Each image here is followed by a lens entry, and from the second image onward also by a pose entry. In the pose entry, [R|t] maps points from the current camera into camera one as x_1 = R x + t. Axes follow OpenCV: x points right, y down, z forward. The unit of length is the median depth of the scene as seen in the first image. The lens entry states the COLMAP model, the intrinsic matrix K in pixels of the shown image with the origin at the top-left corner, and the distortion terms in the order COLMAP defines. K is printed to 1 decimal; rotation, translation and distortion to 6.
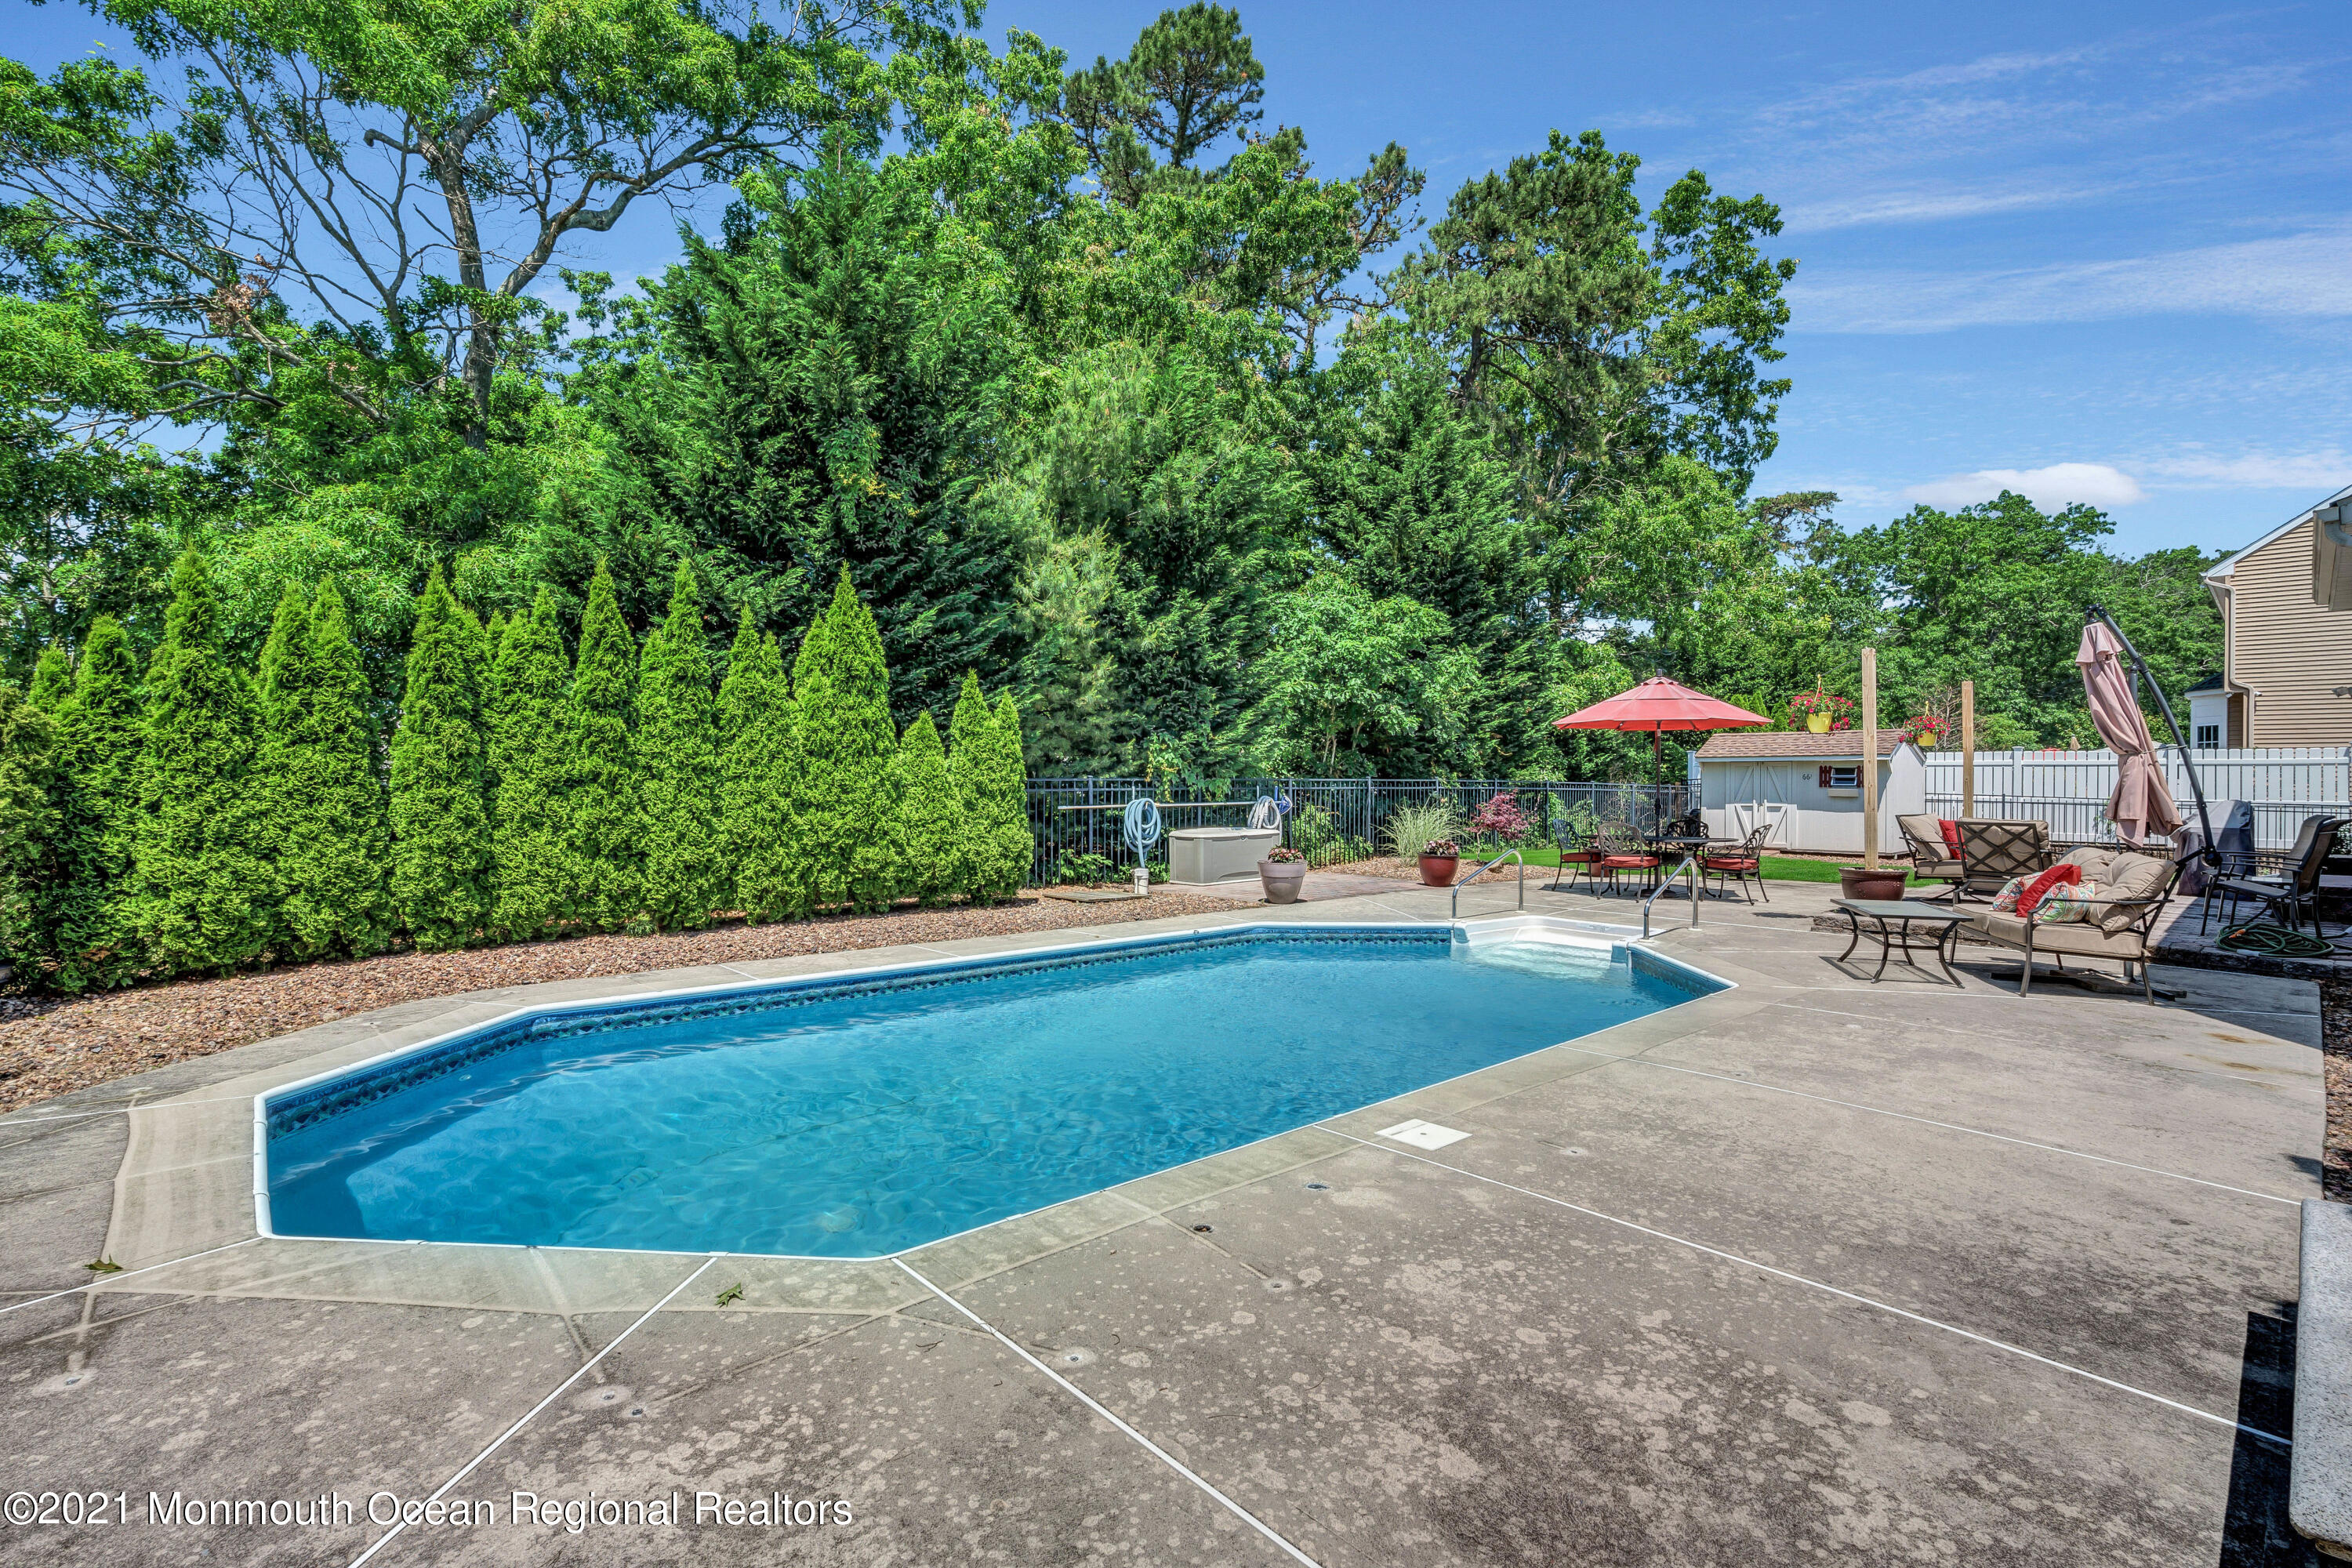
lens RADIAL K [[1039.0, 0, 1187.1], [0, 1039.0, 789.9], [0, 0, 1]] dist [-0.001606, -0.000131]
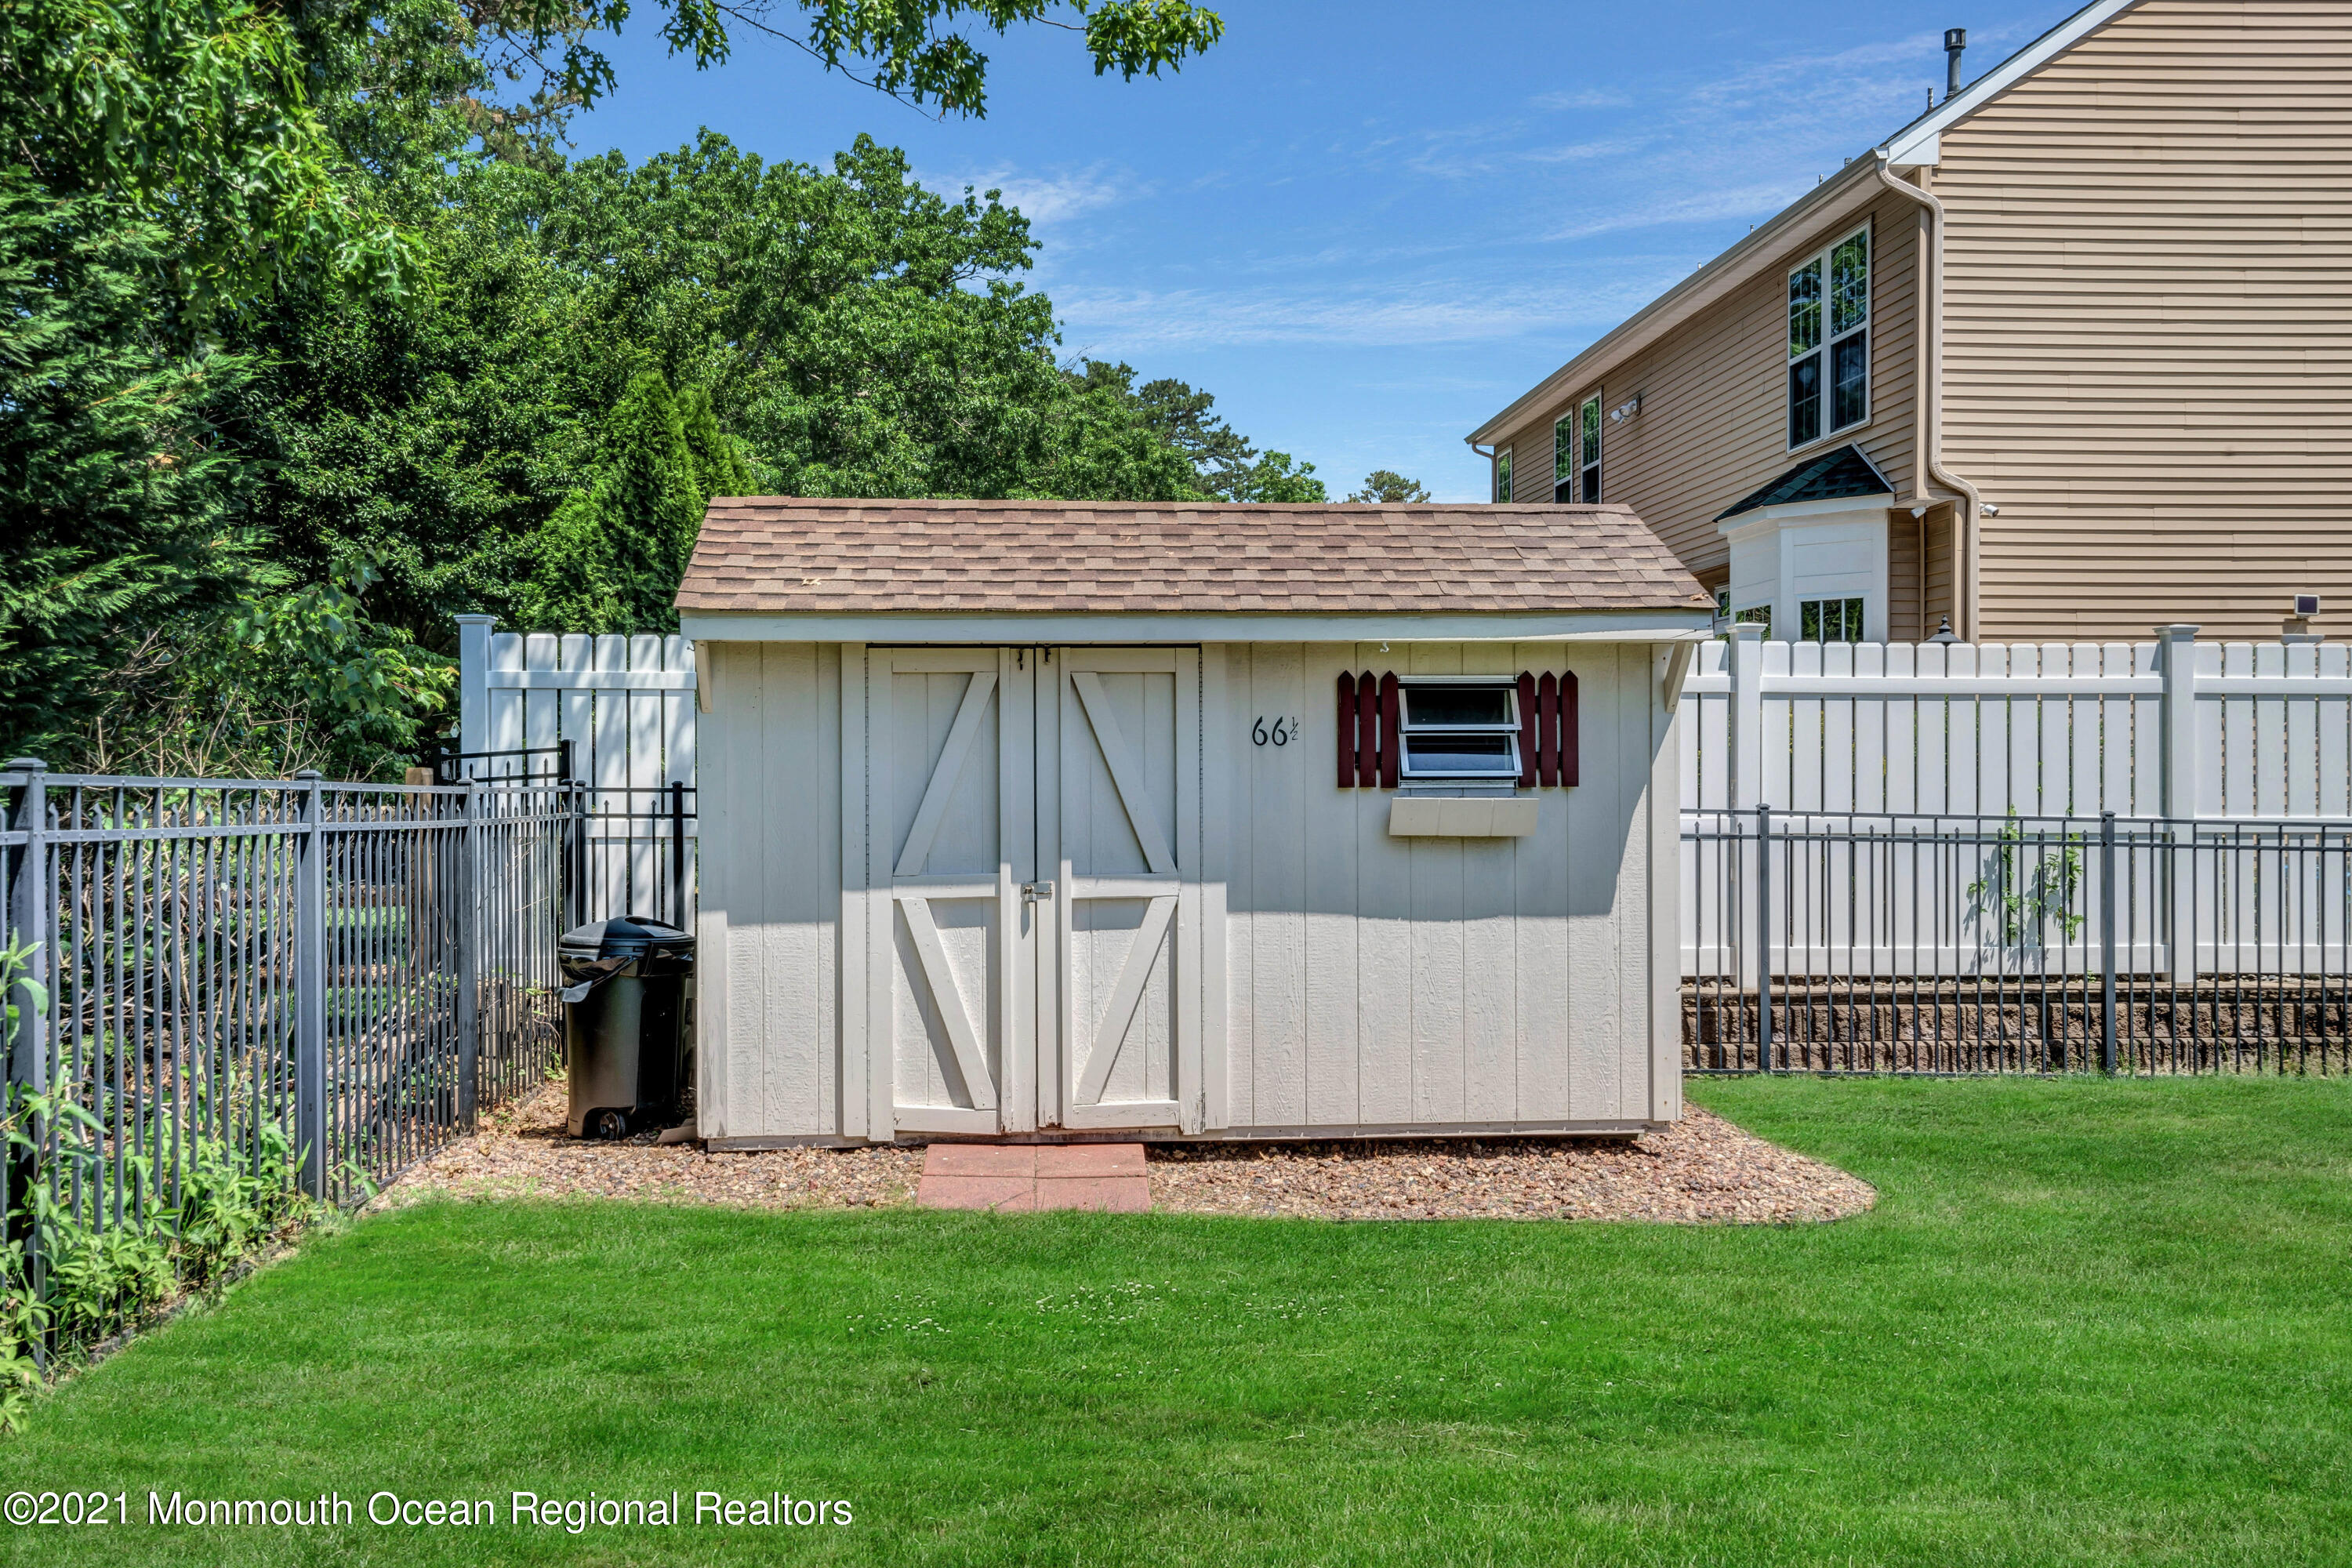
lens RADIAL K [[2069.2, 0, 1179.9], [0, 2069.2, 787.6], [0, 0, 1]] dist [0.016503, 0.005997]
pose [[0.594884, -0.014495, 0.803681, 0.285278], [0.013990, 0.999873, 0.007678, -0.005853], [-0.803690, 0.006676, 0.595011, 0.777242]]
